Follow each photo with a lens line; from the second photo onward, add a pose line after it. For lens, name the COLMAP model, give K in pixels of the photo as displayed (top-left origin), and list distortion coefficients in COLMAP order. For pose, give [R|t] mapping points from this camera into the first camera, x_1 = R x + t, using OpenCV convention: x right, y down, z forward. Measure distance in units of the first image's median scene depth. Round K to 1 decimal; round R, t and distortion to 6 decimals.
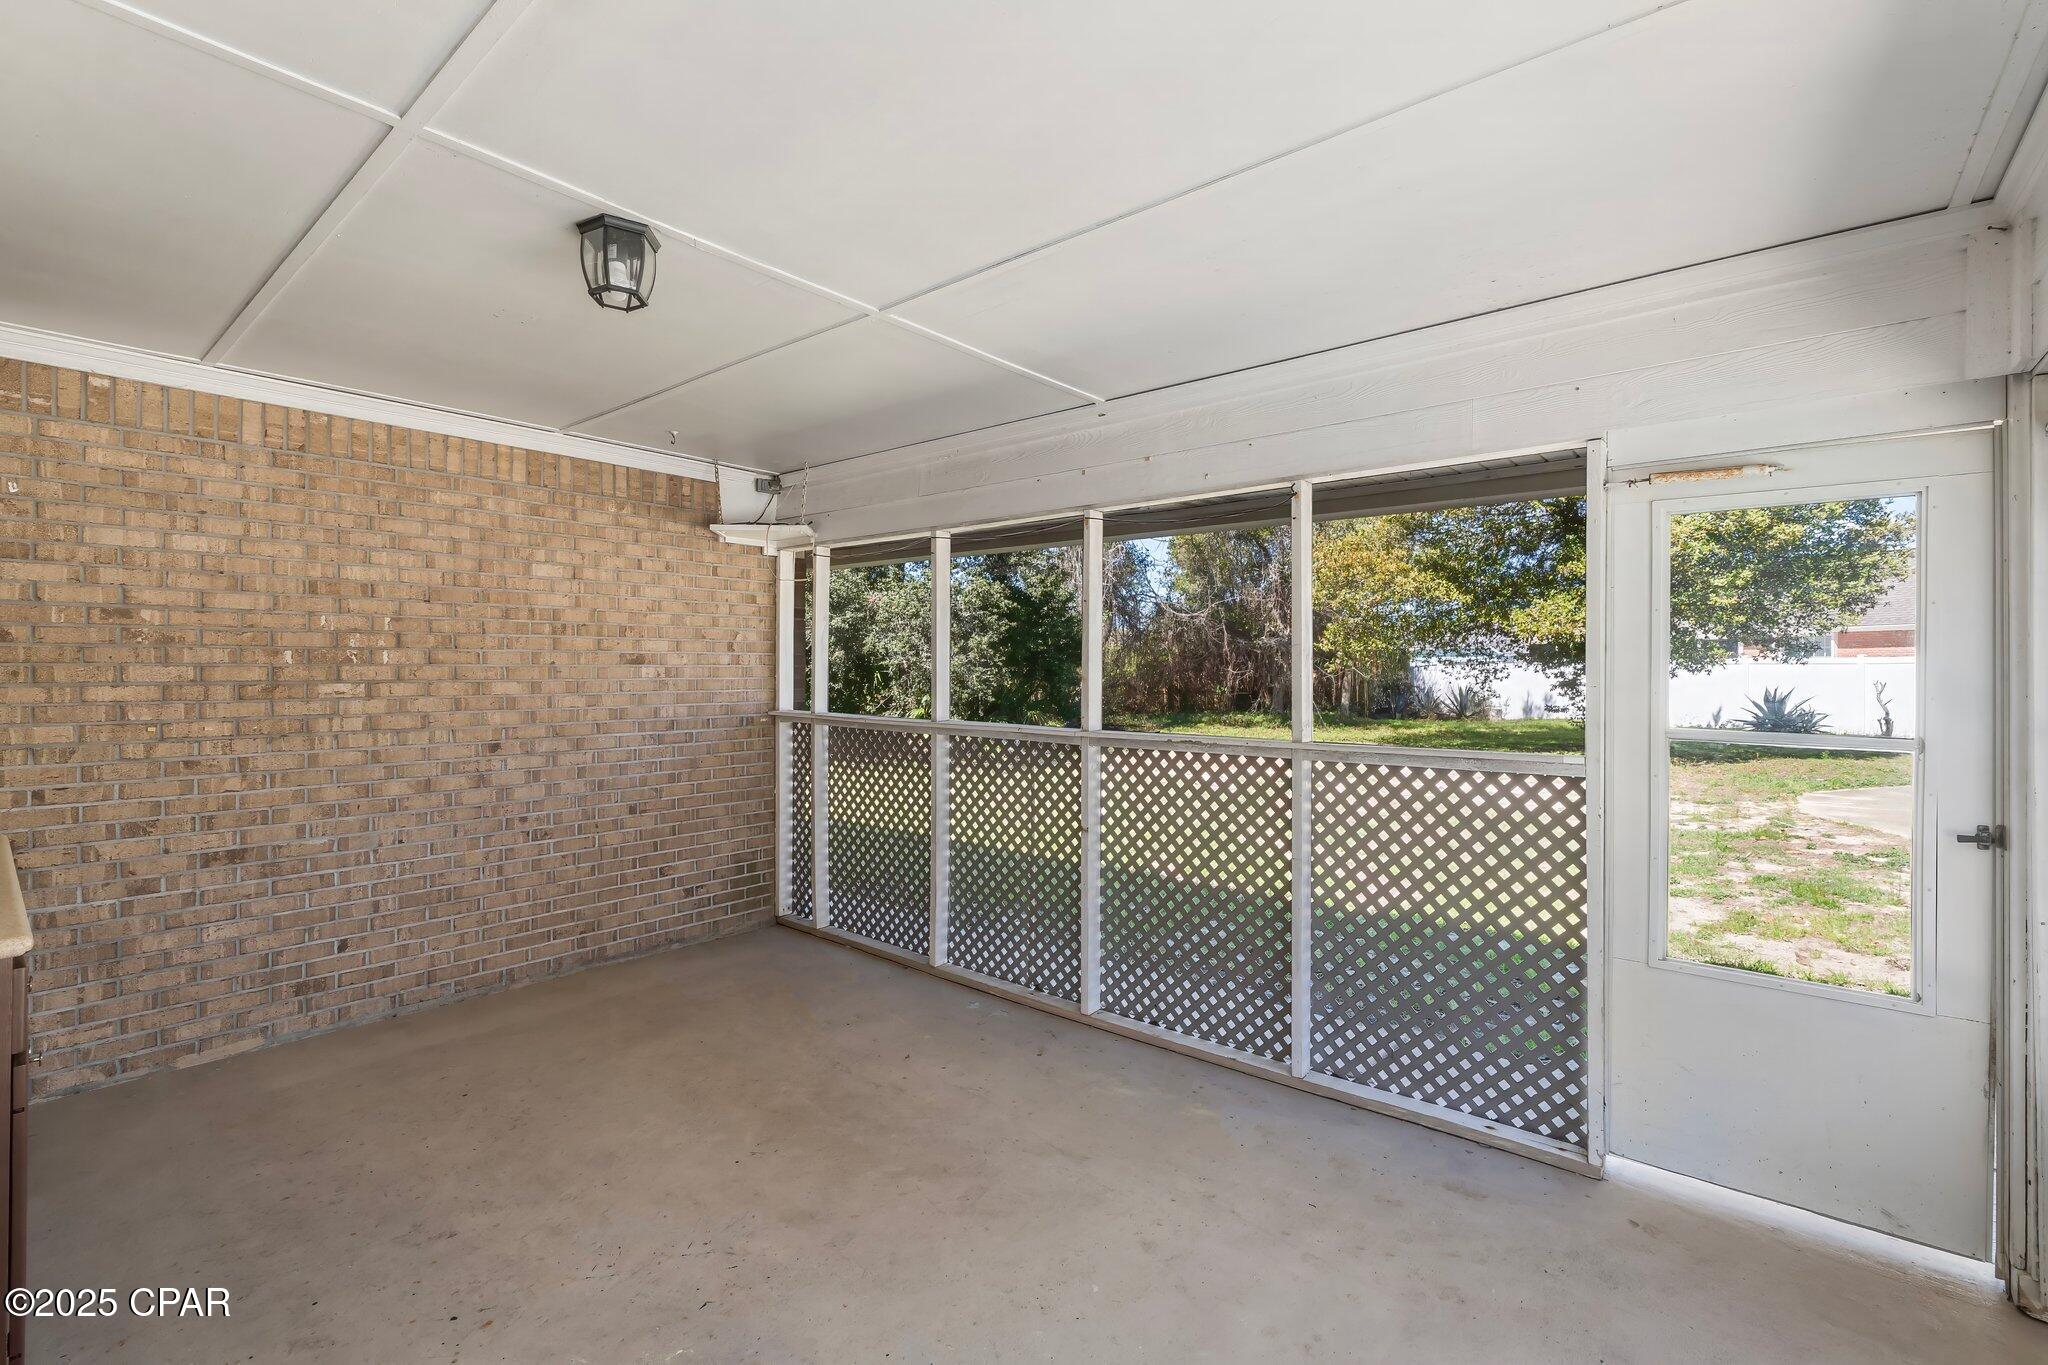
lens RADIAL K [[899.3, 0, 1026.5], [0, 899.3, 669.6], [0, 0, 1]] dist [-0.001913, -0.000235]
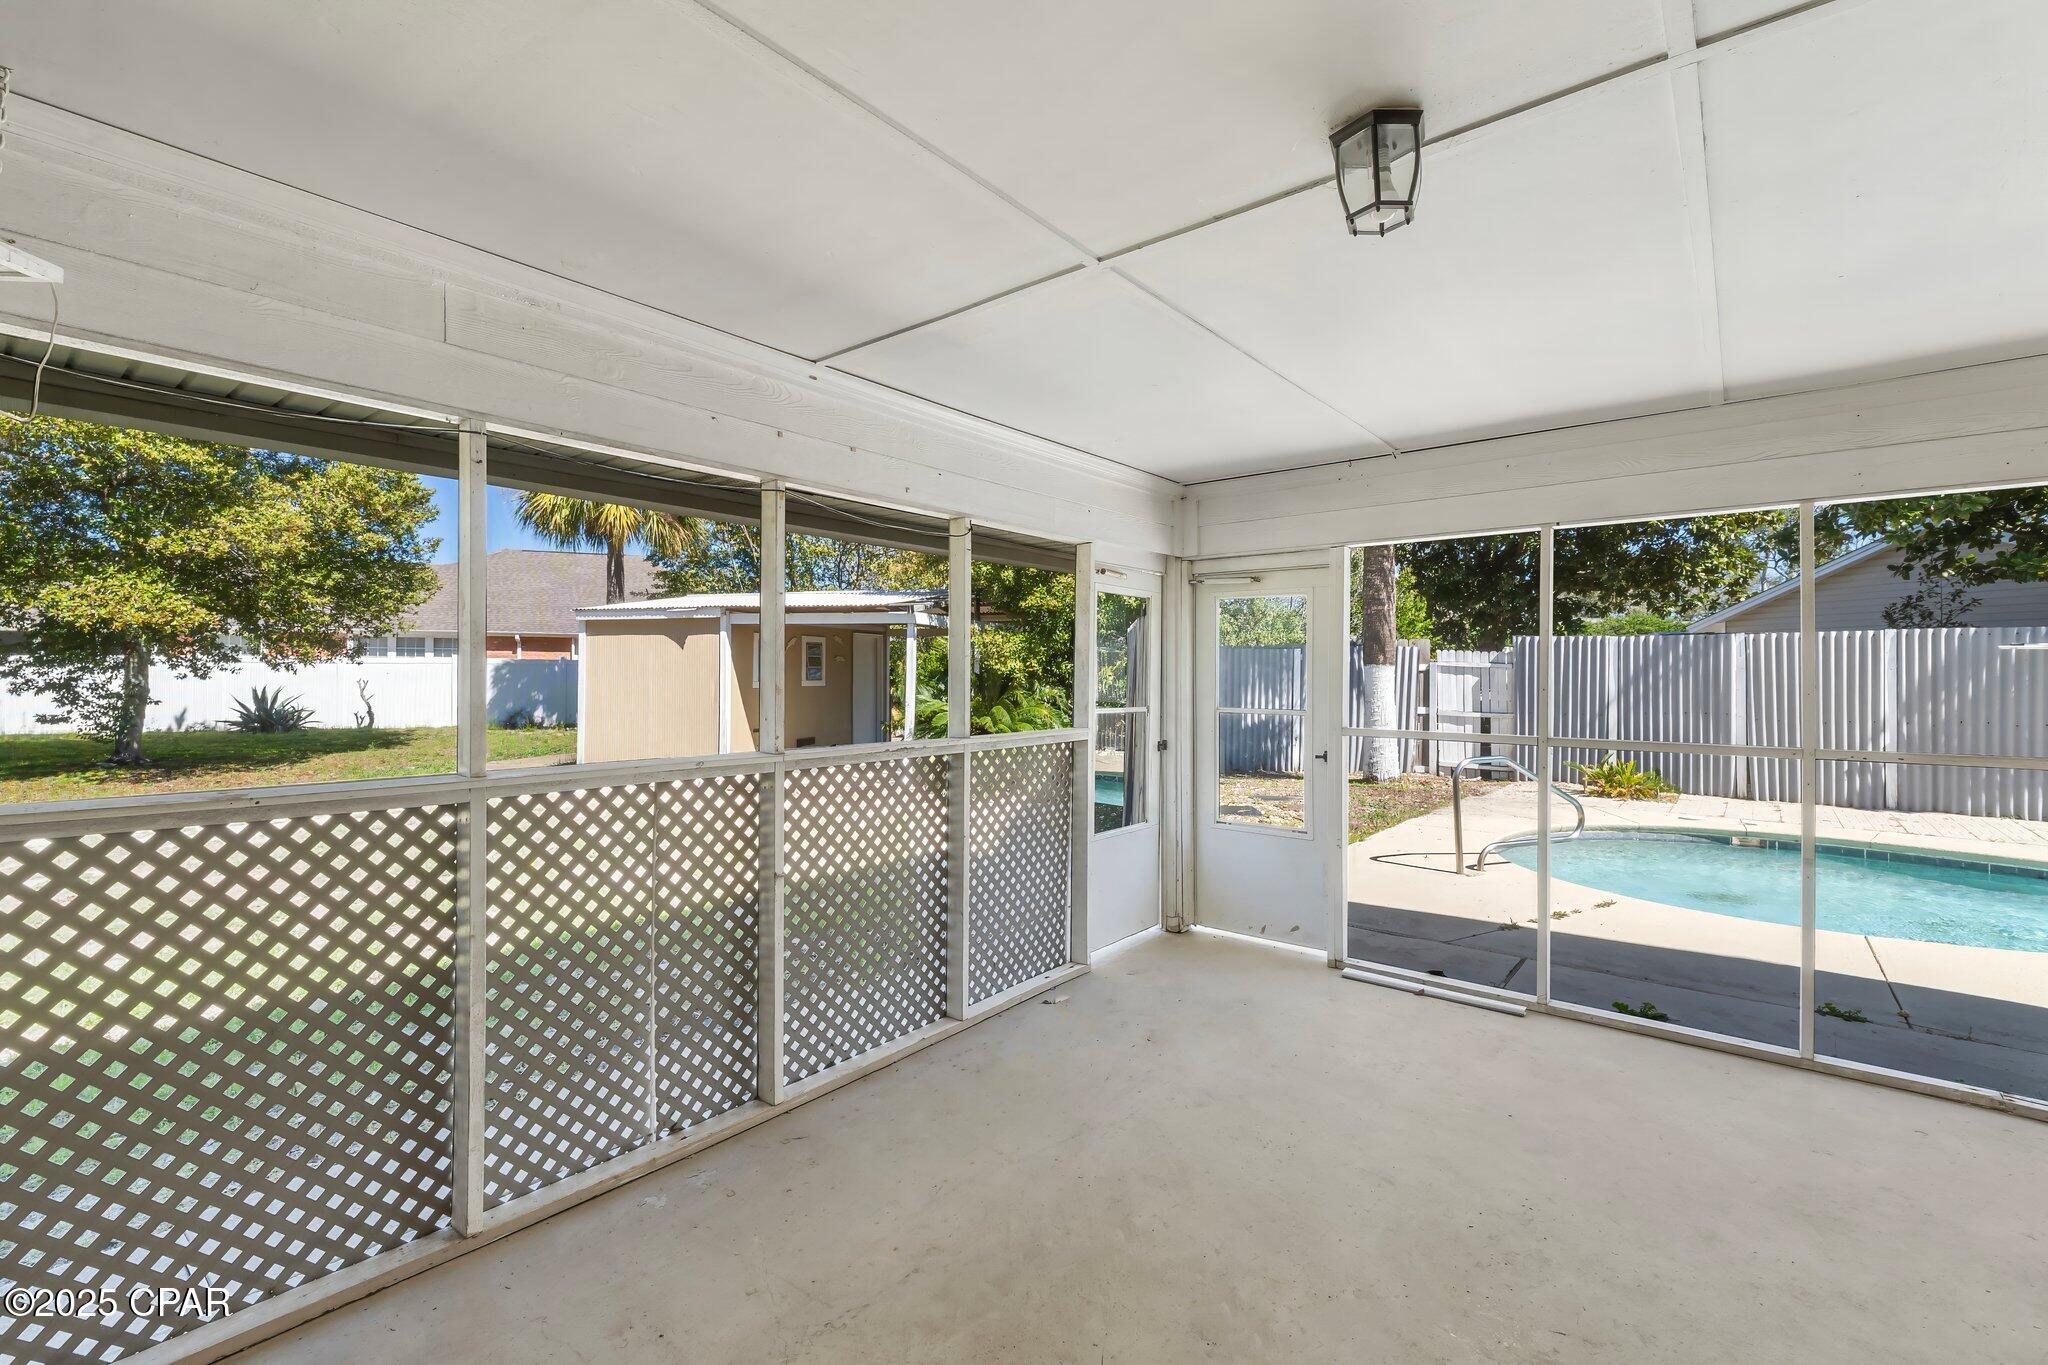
lens RADIAL K [[869.0, 0, 1033.2], [0, 869.0, 668.1], [0, 0, 1]] dist [-0.005750, -0.000251]
pose [[-0.002628, 0.002319, 0.999994, -0.601375], [-0.004250, 0.999988, -0.002330, -0.006692], [-0.999988, -0.004256, -0.002618, 0.647520]]
